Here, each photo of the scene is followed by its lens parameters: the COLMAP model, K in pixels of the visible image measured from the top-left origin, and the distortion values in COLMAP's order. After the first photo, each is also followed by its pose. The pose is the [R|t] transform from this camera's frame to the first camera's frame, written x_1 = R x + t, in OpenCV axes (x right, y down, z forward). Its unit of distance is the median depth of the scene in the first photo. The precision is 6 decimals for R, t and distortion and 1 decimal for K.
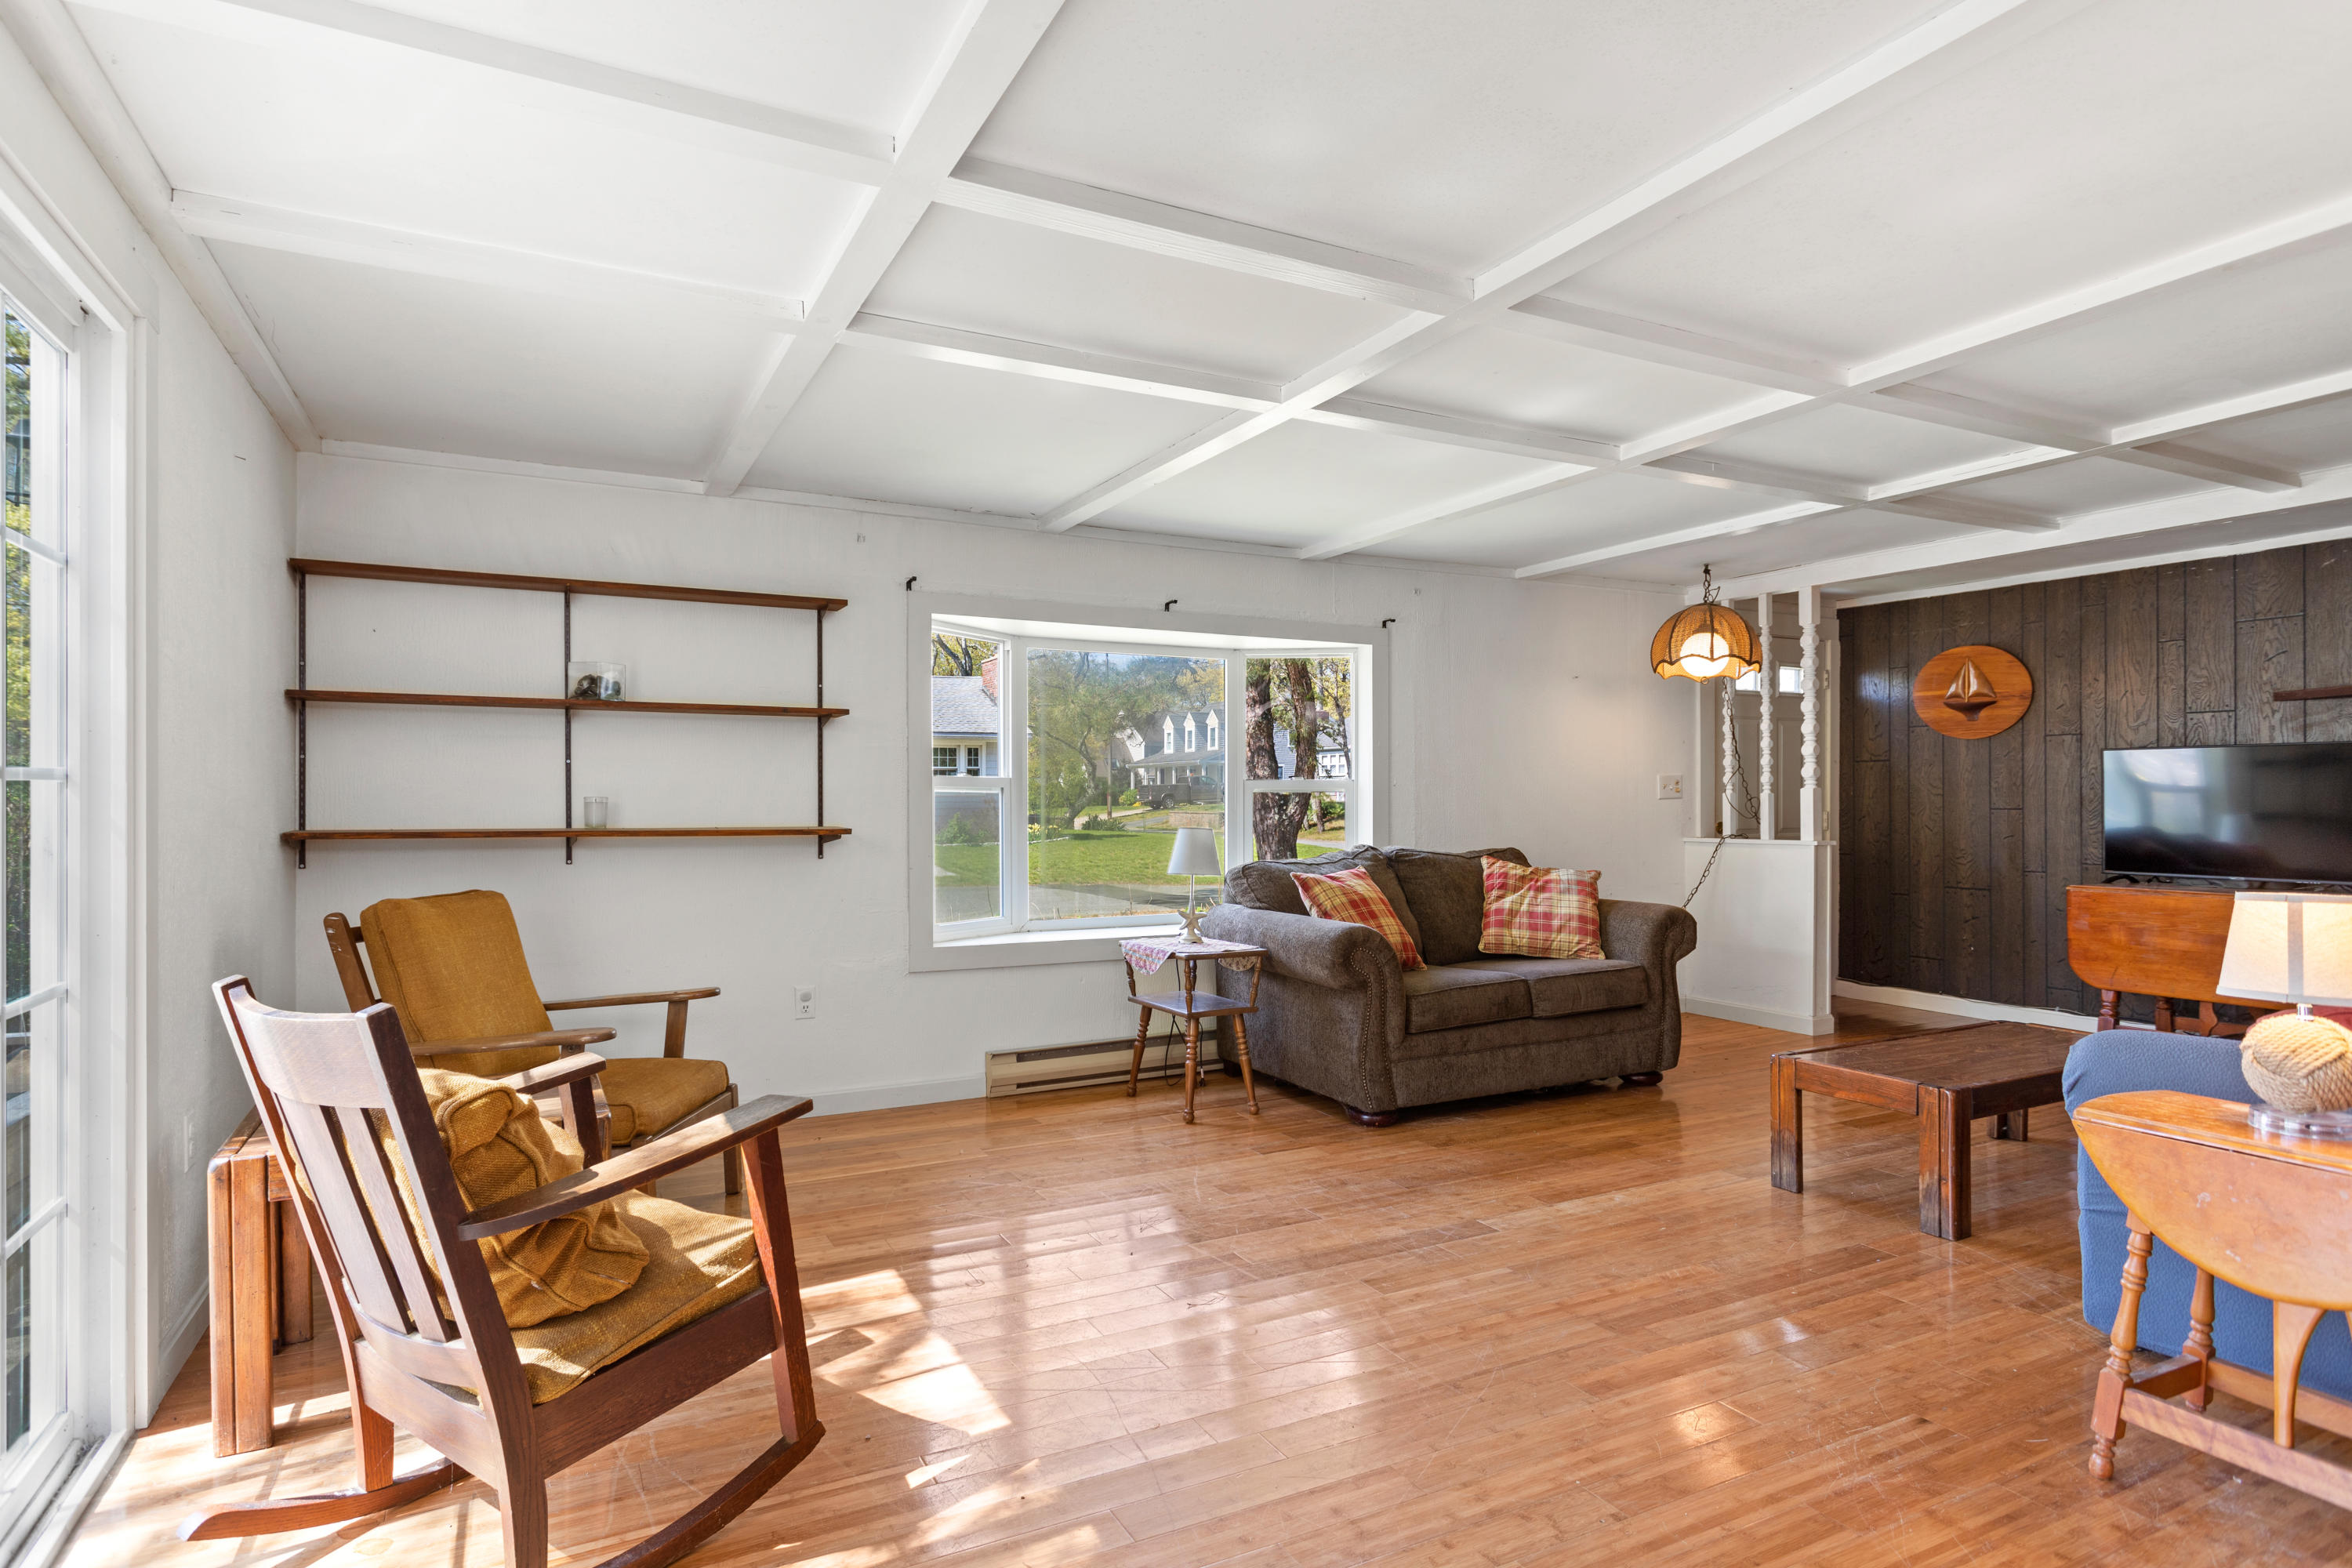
lens RADIAL K [[1223.4, 0, 1170.2], [0, 1223.4, 795.0], [0, 0, 1]] dist [-0.003424, 0.003170]
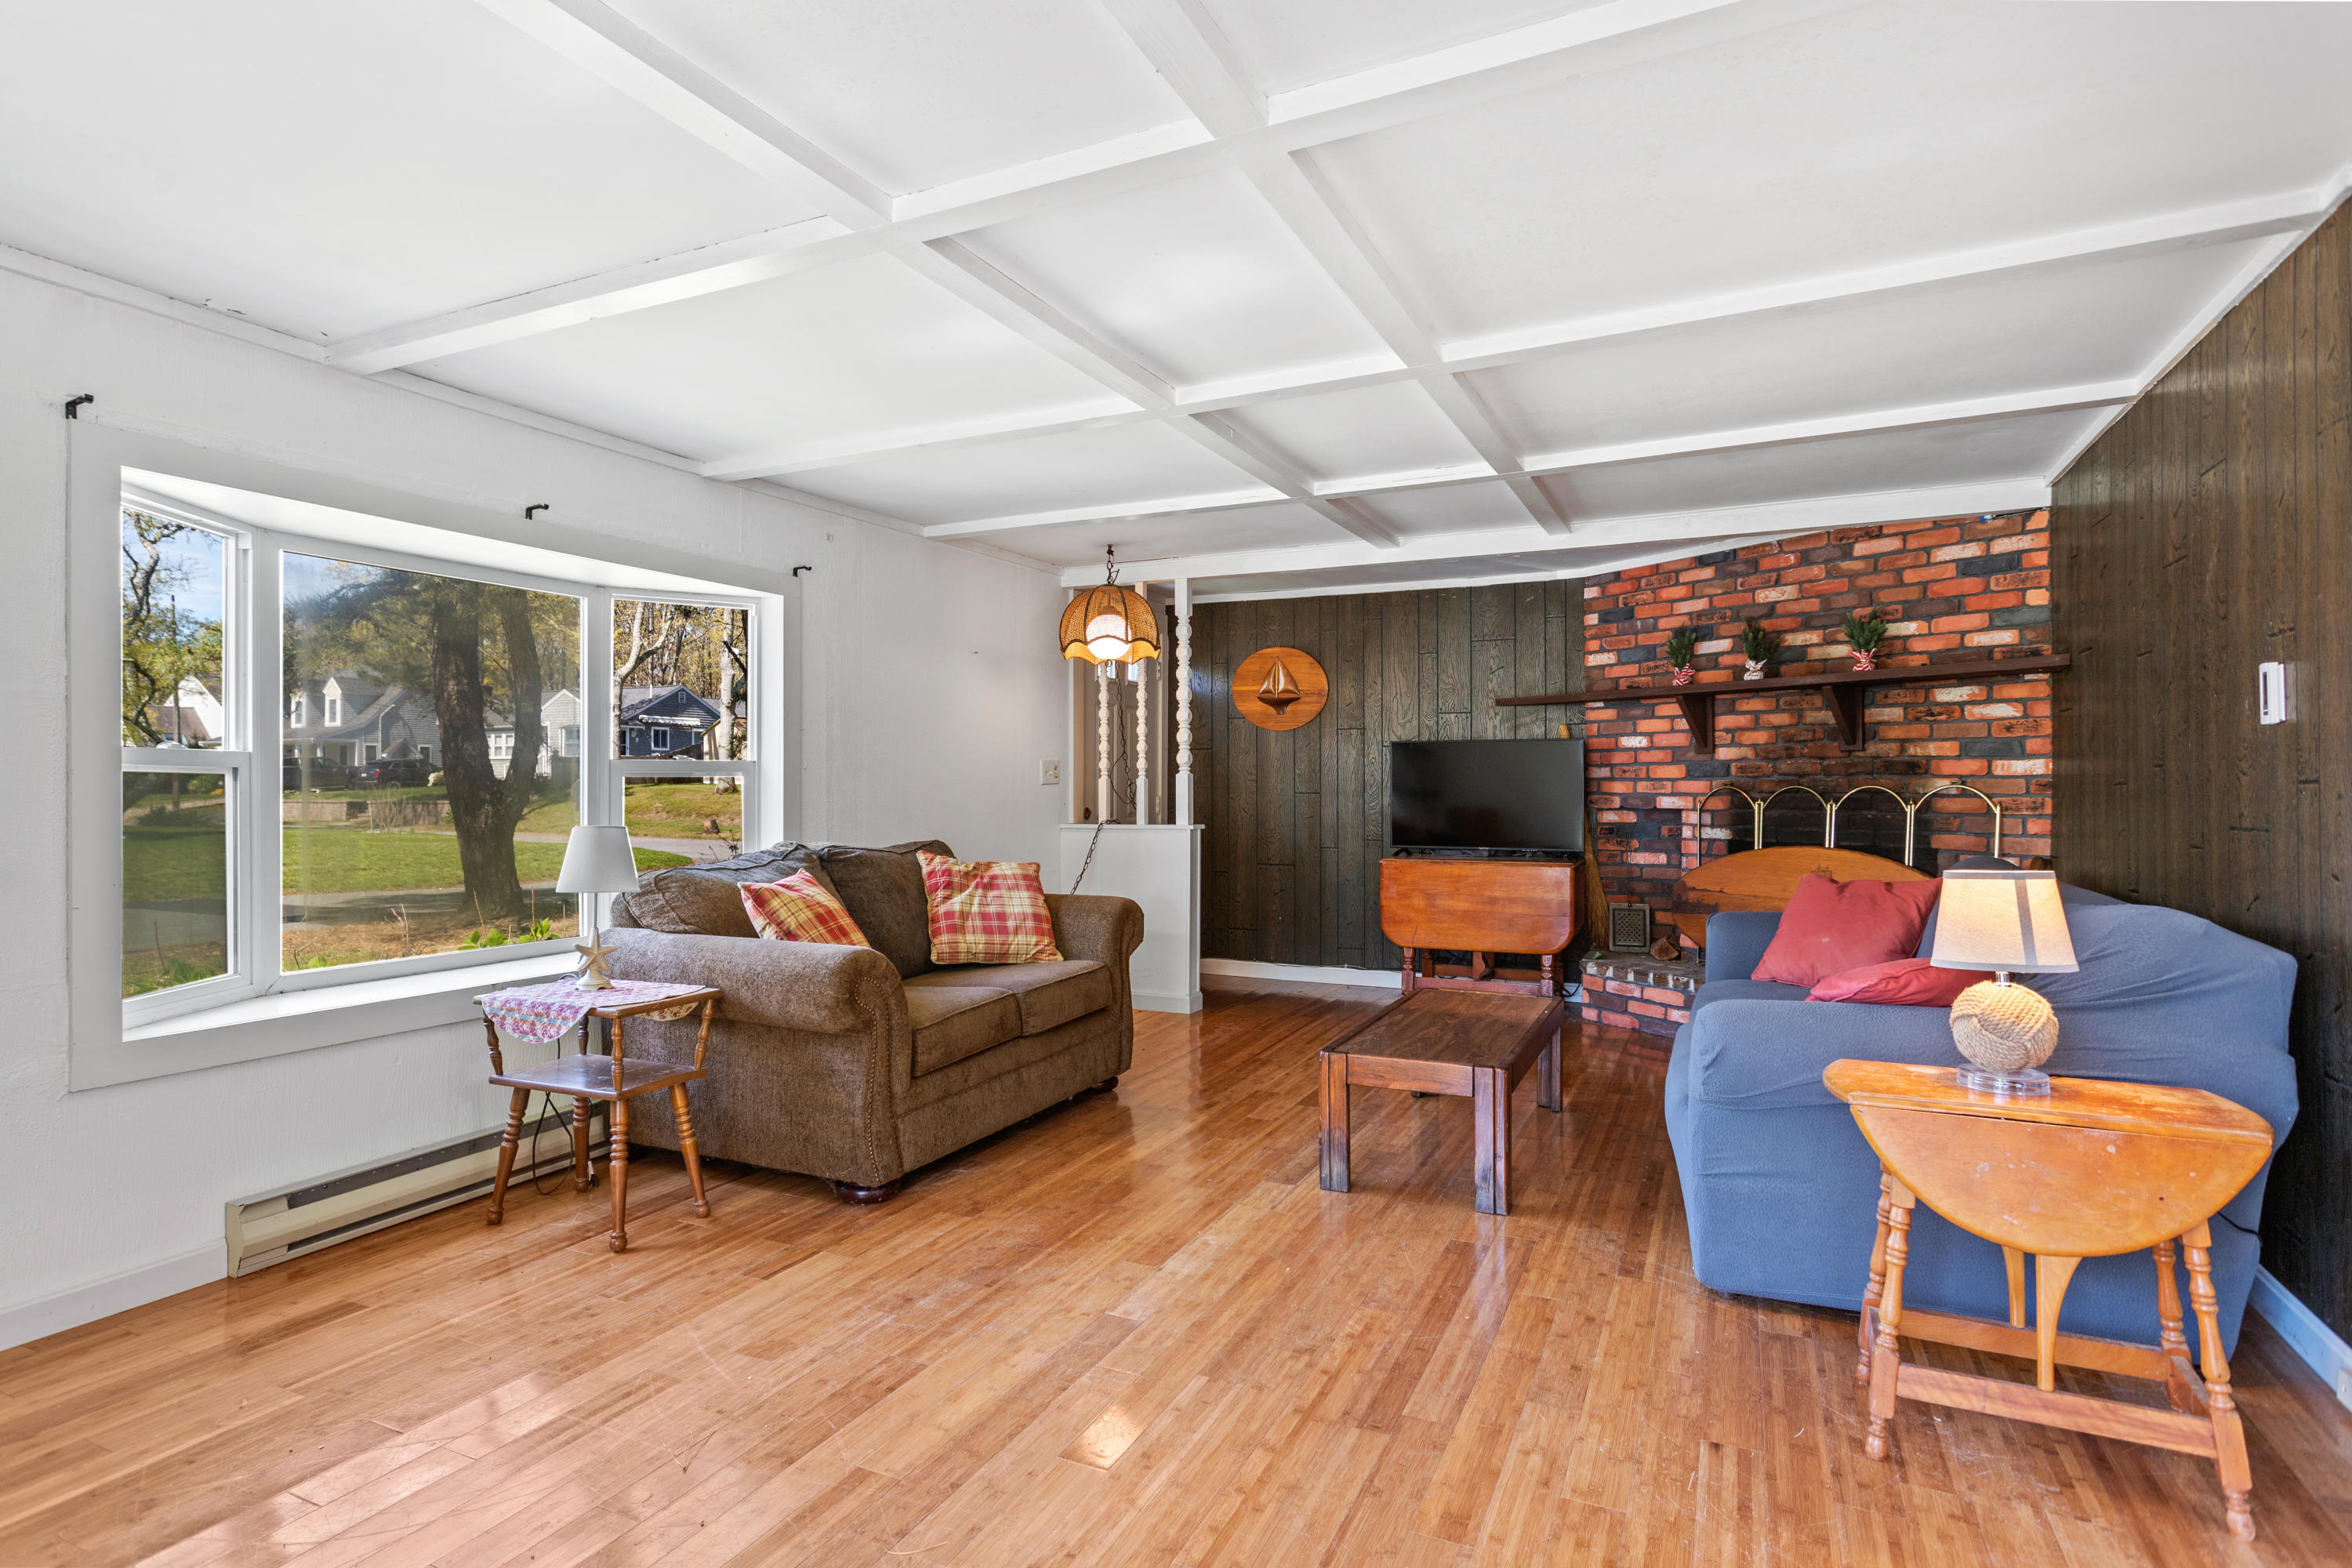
lens RADIAL K [[1223.4, 0, 1165.3], [0, 1223.4, 774.7], [0, 0, 1]] dist [-0.003424, 0.003170]
pose [[0.804916, 0.003864, 0.593376, -0.136190], [-0.000973, 0.999986, -0.005192, 0.000533], [-0.593388, 0.003602, 0.804908, 0.235287]]
